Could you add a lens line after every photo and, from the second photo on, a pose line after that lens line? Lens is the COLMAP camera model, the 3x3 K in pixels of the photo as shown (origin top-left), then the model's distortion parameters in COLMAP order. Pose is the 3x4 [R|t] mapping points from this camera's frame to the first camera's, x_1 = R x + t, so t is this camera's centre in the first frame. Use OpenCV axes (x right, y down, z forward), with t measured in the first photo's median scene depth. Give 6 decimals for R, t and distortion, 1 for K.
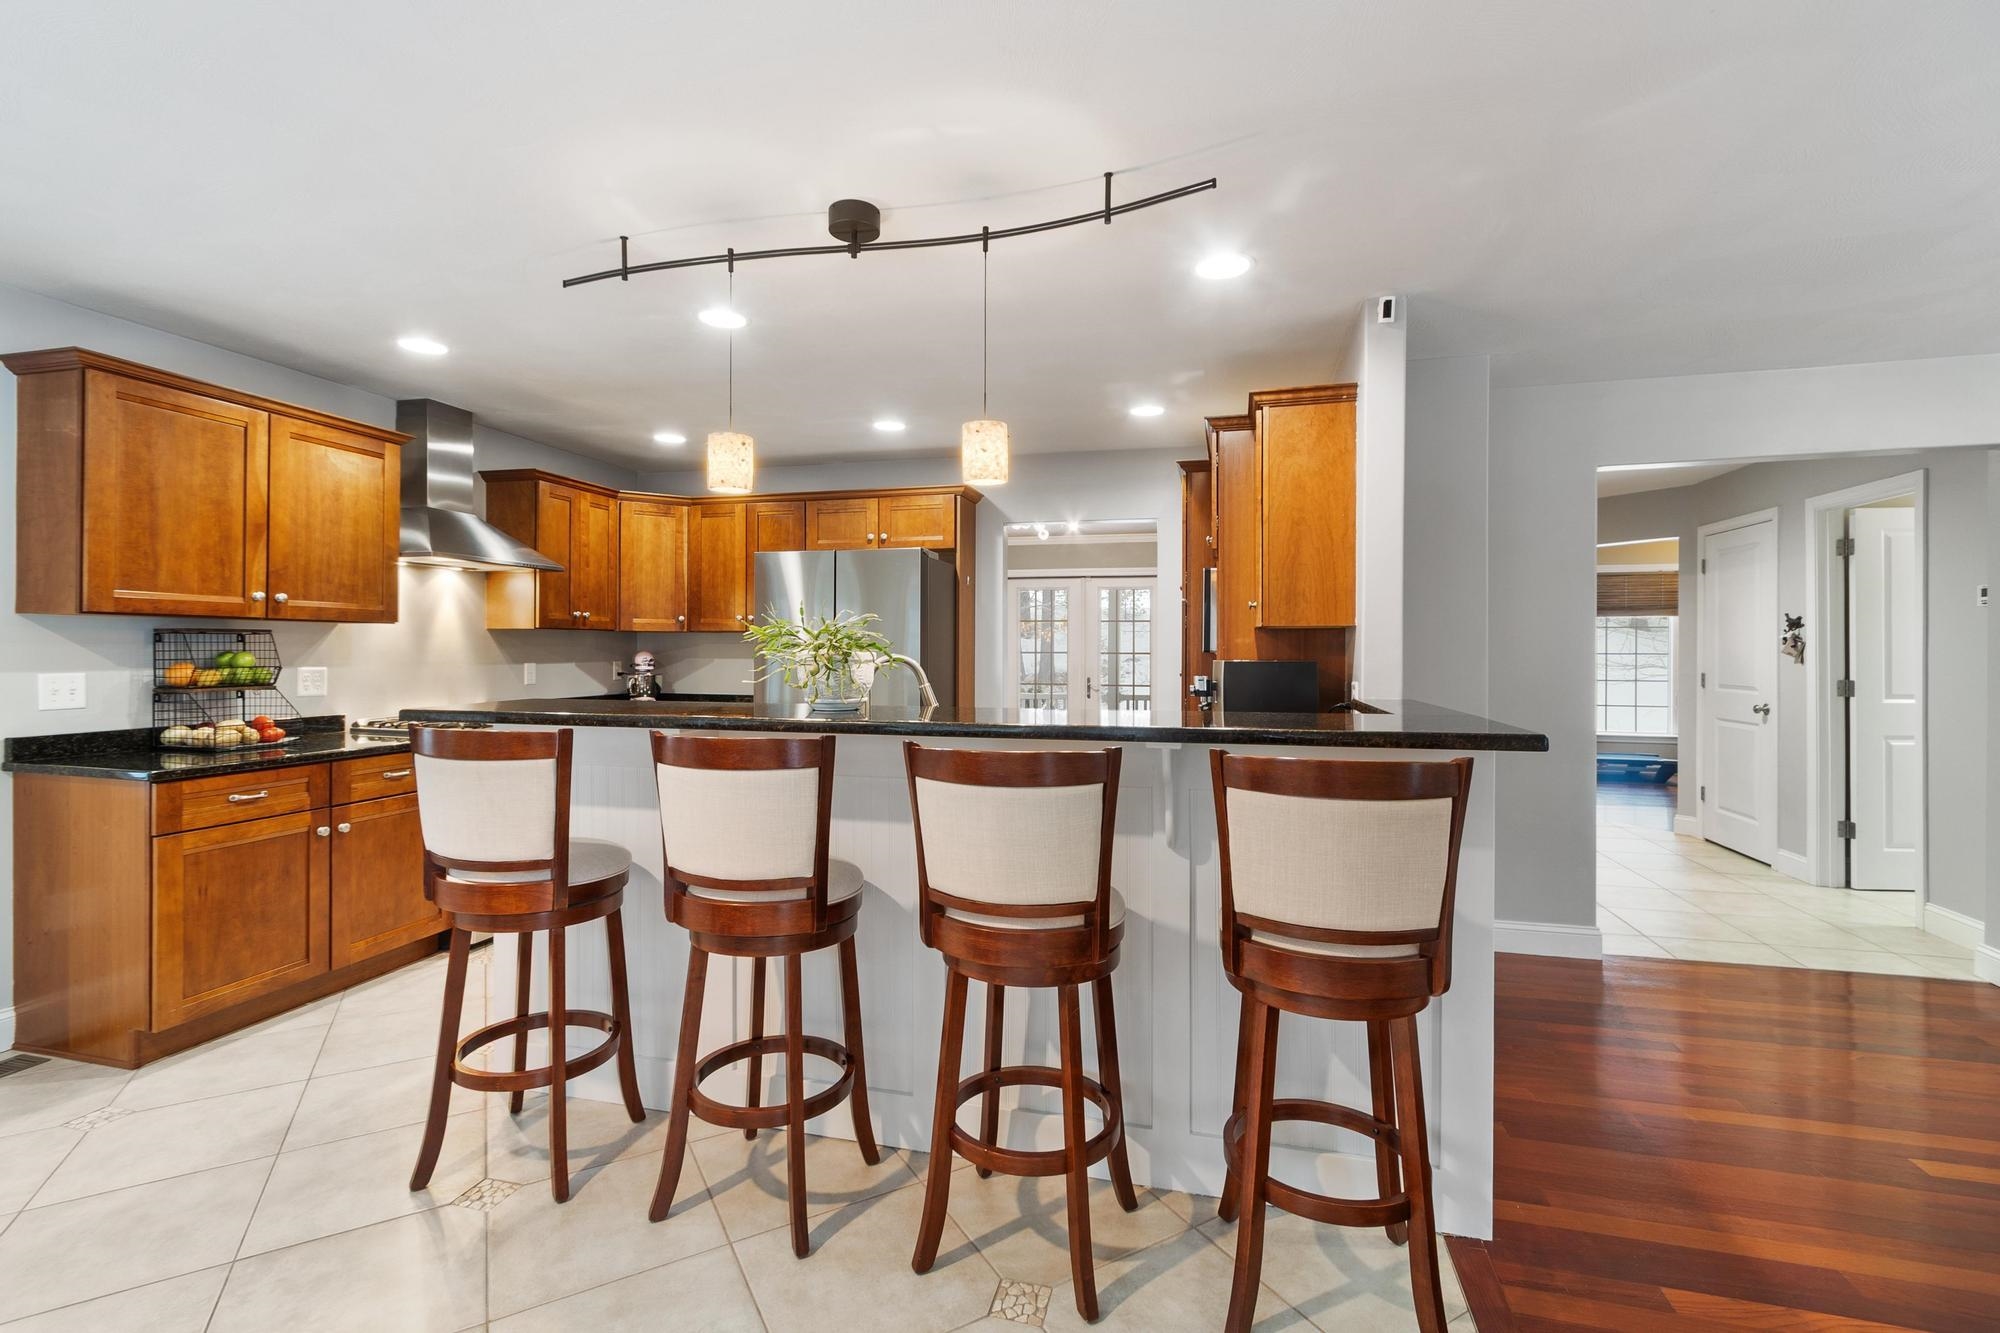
lens RADIAL K [[882.5, 0, 994.1], [0, 882.5, 650.9], [0, 0, 1]] dist [0.000336, -0.000496]
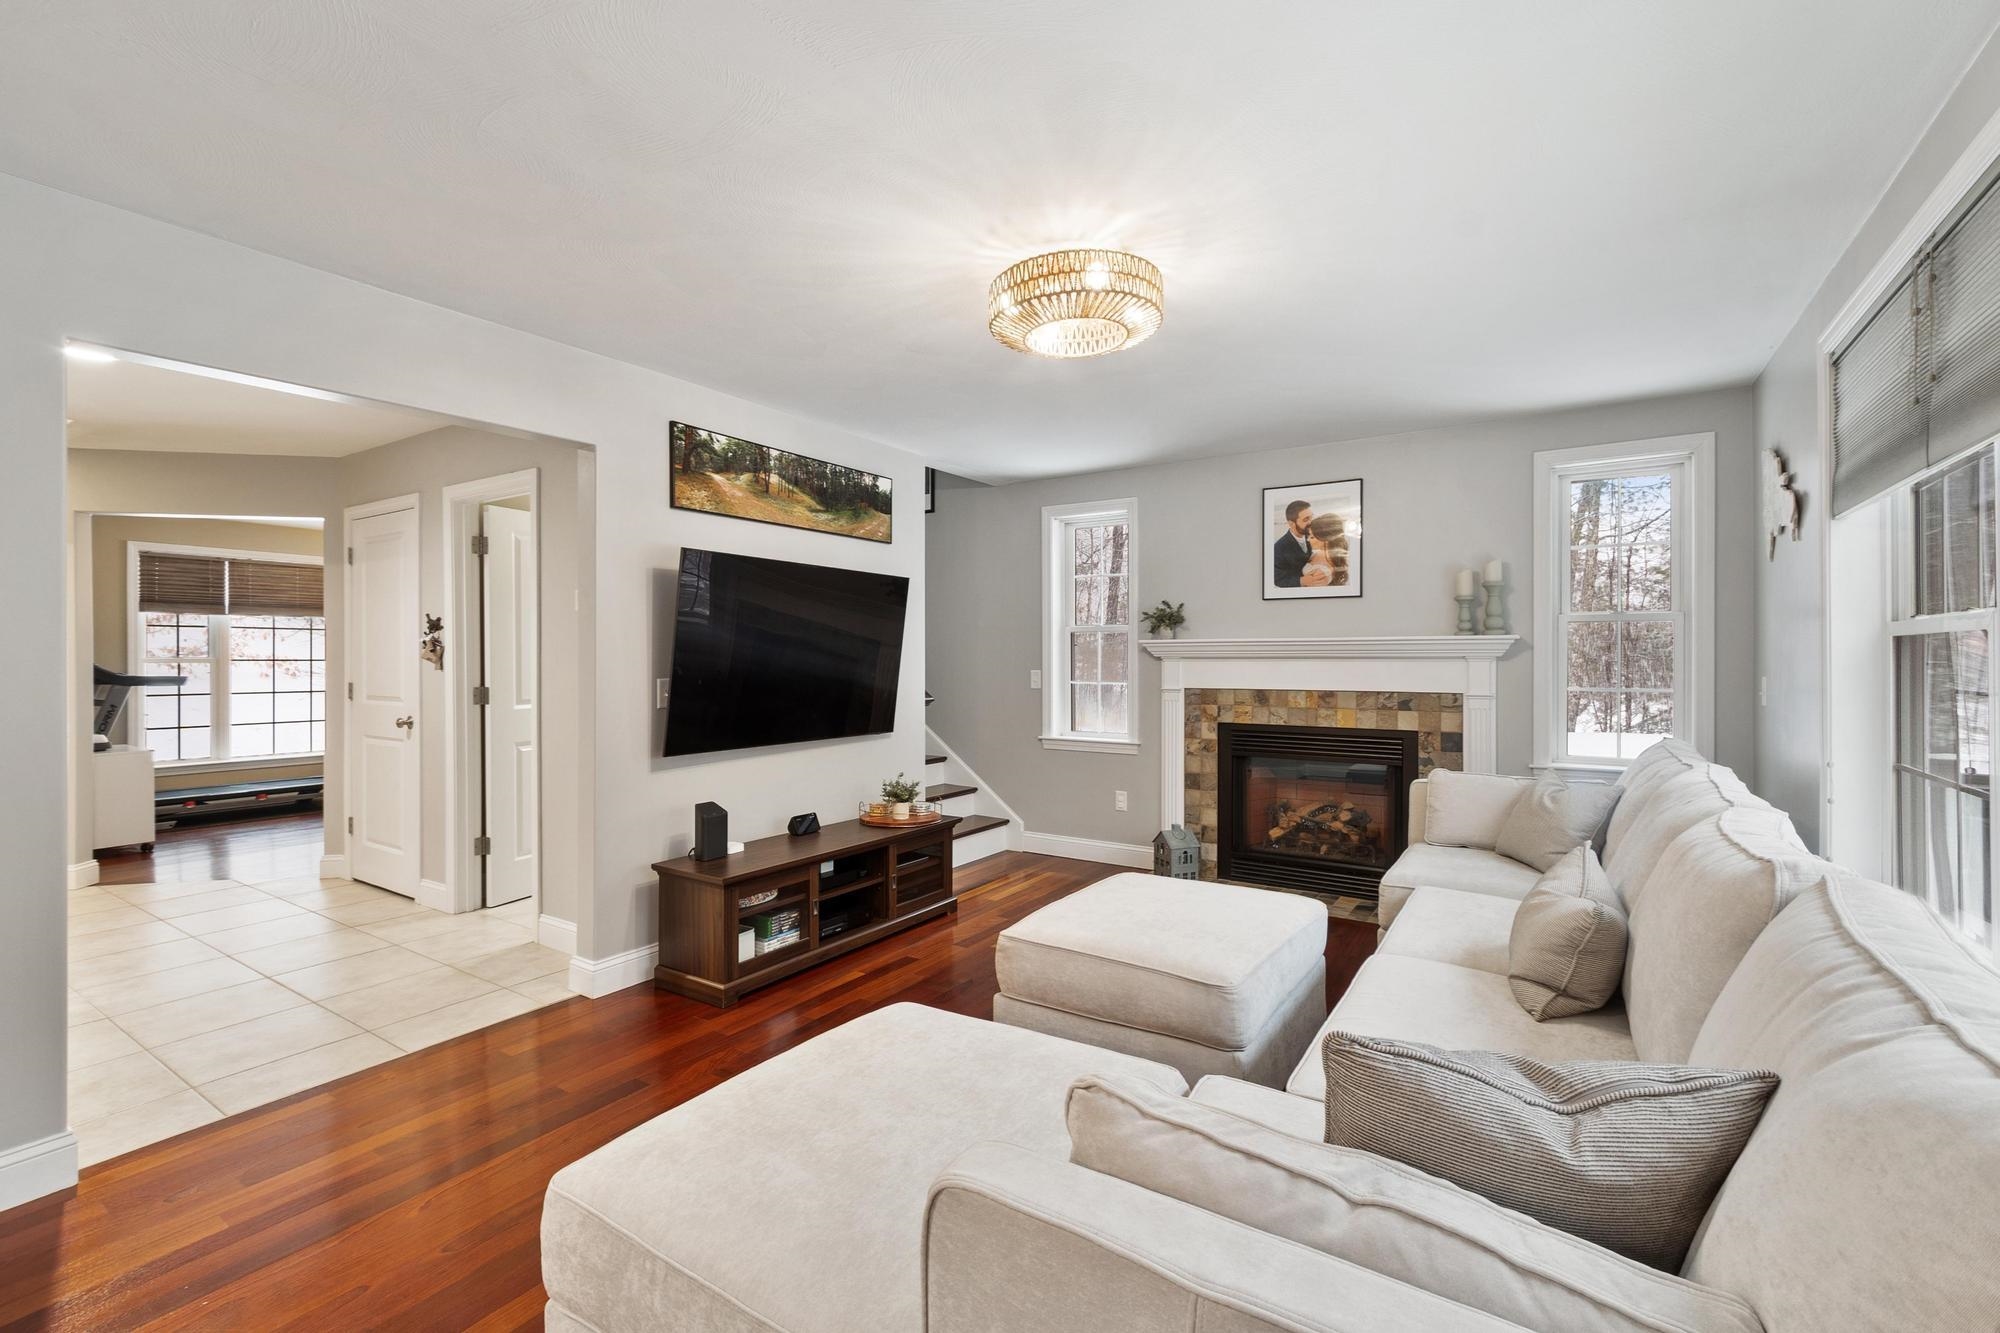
lens RADIAL K [[882.5, 0, 1011.0], [0, 882.5, 674.5], [0, 0, 1]] dist [0.000336, -0.000496]
pose [[0.305141, -0.017681, 0.952143, 0.341046], [-0.000121, 0.999827, 0.018605, 0.003247], [-0.952307, -0.005792, 0.305086, 0.247204]]
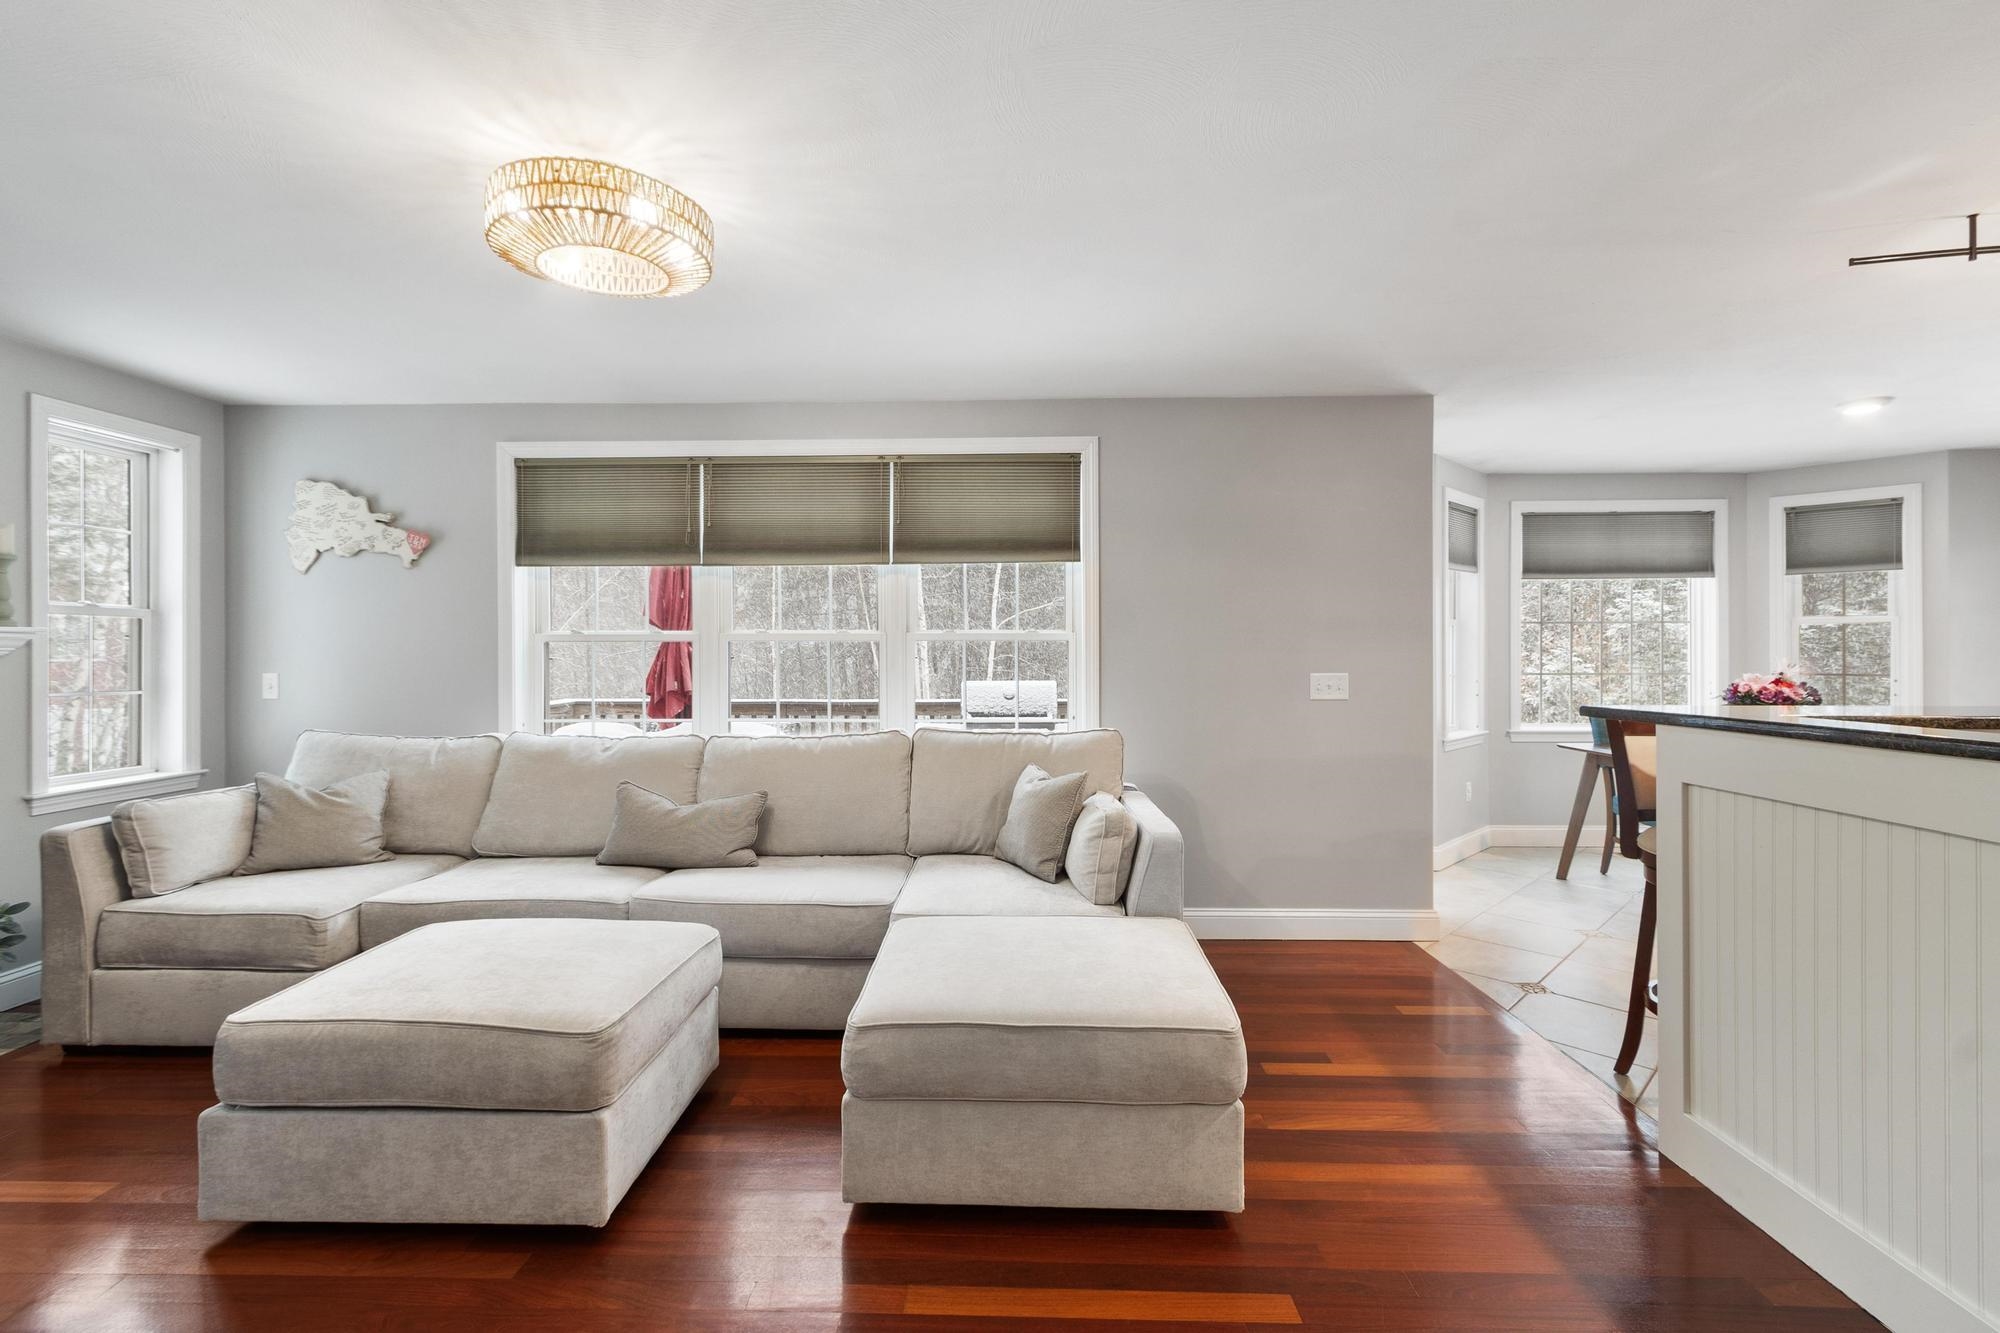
lens RADIAL K [[882.5, 0, 973.6], [0, 882.5, 660.3], [0, 0, 1]] dist [0.000336, -0.000496]
pose [[-0.974638, 0.002351, -0.223774, 0.964930], [0.001248, 0.999986, 0.005068, 0.003378], [0.223783, 0.004660, -0.974628, 1.083213]]
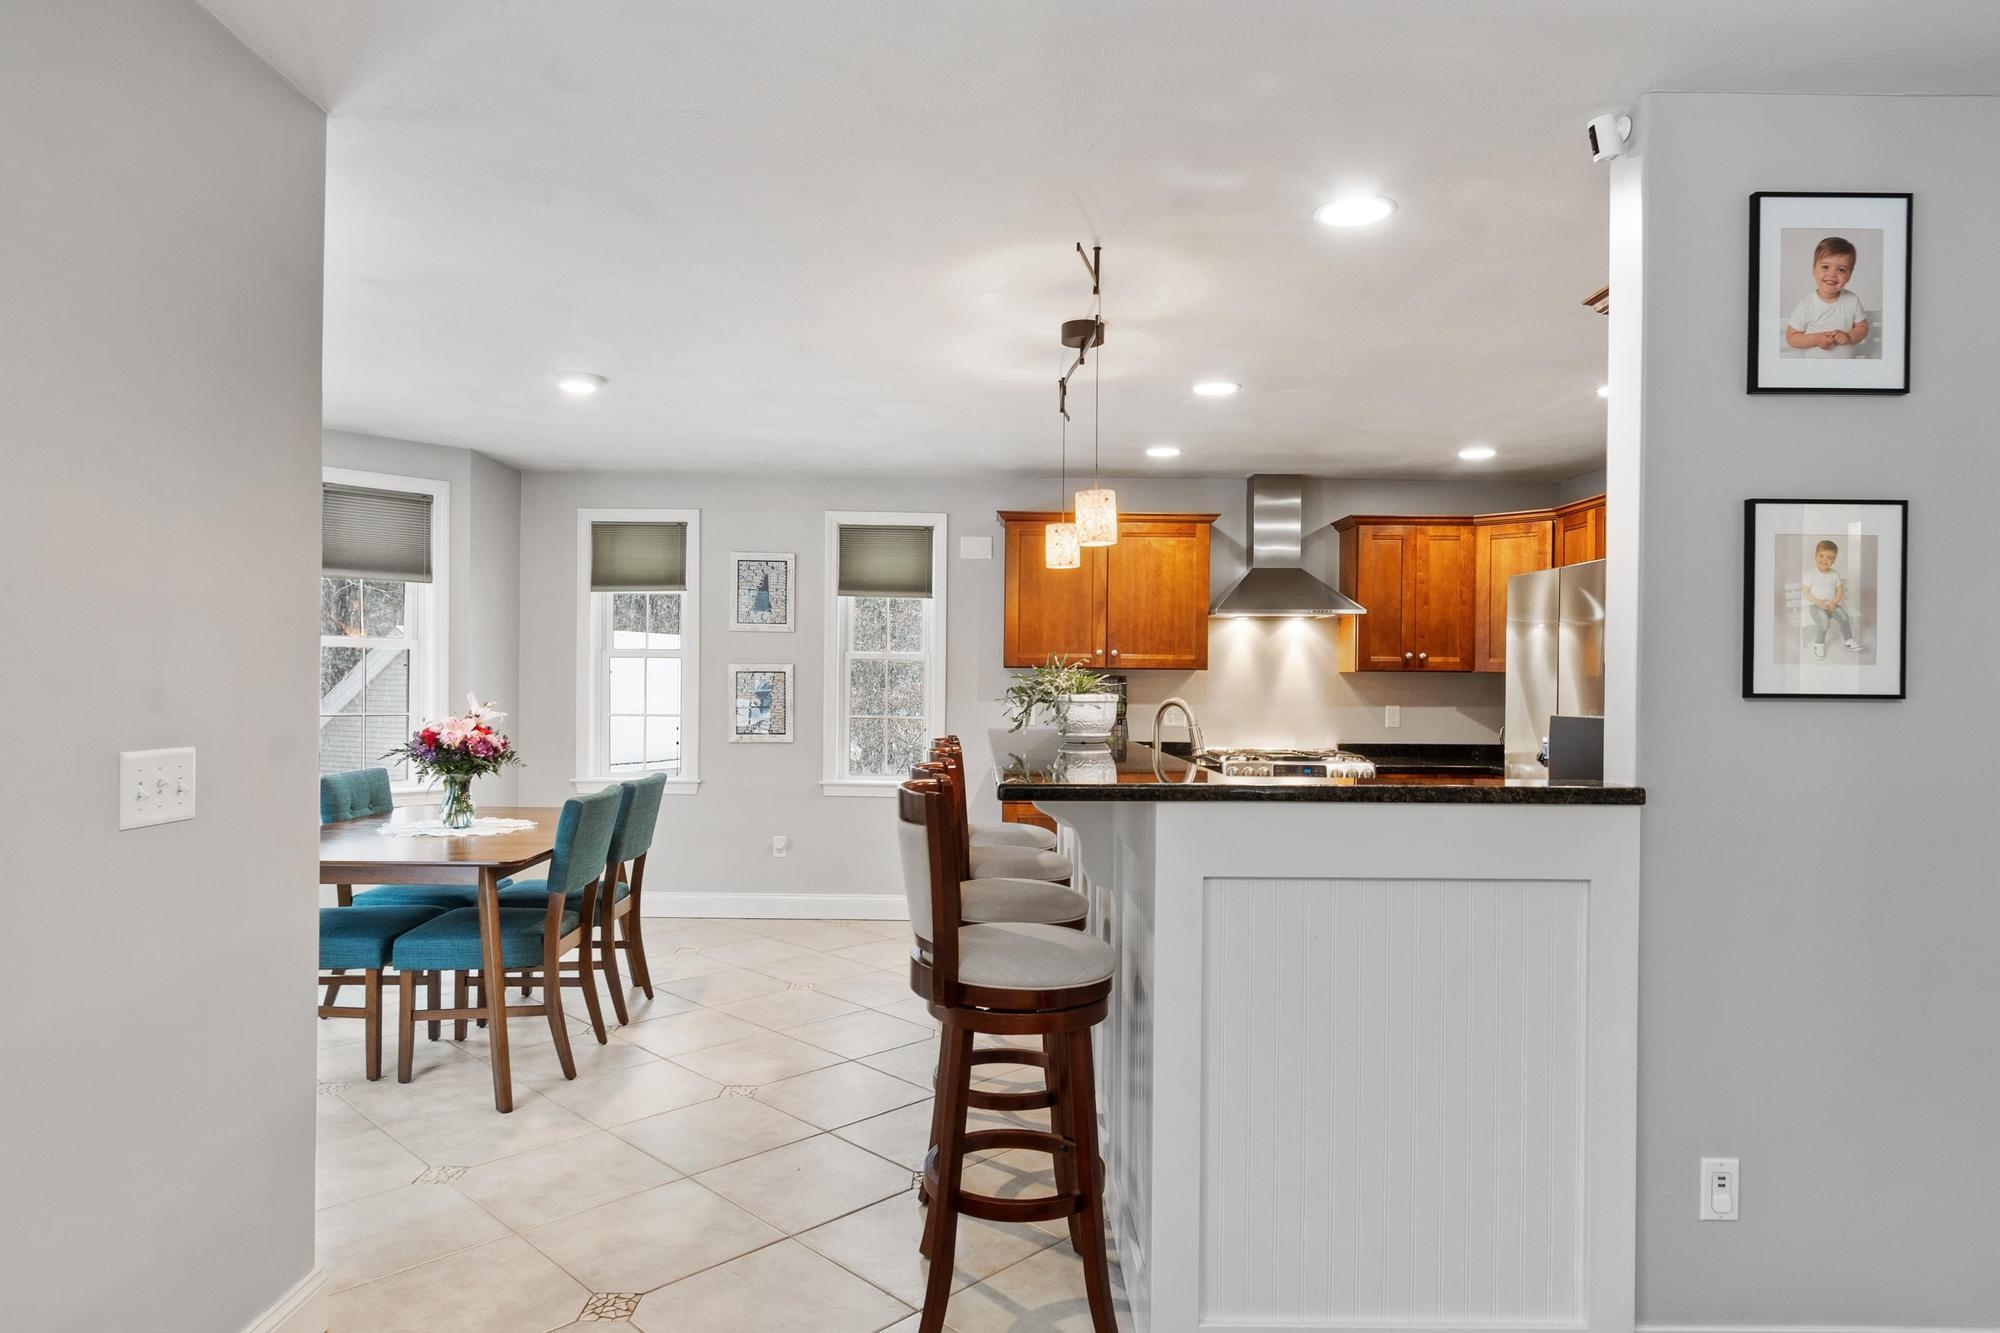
lens RADIAL K [[1162.7, 0, 992.5], [0, 1162.7, 688.7], [0, 0, 1]] dist [-0.002131, 0.000107]
pose [[0.260537, 0.003706, -0.965457, 0.858444], [-0.009209, 0.999957, 0.001354, -0.004148], [0.965420, 0.008538, 0.260559, 0.314786]]
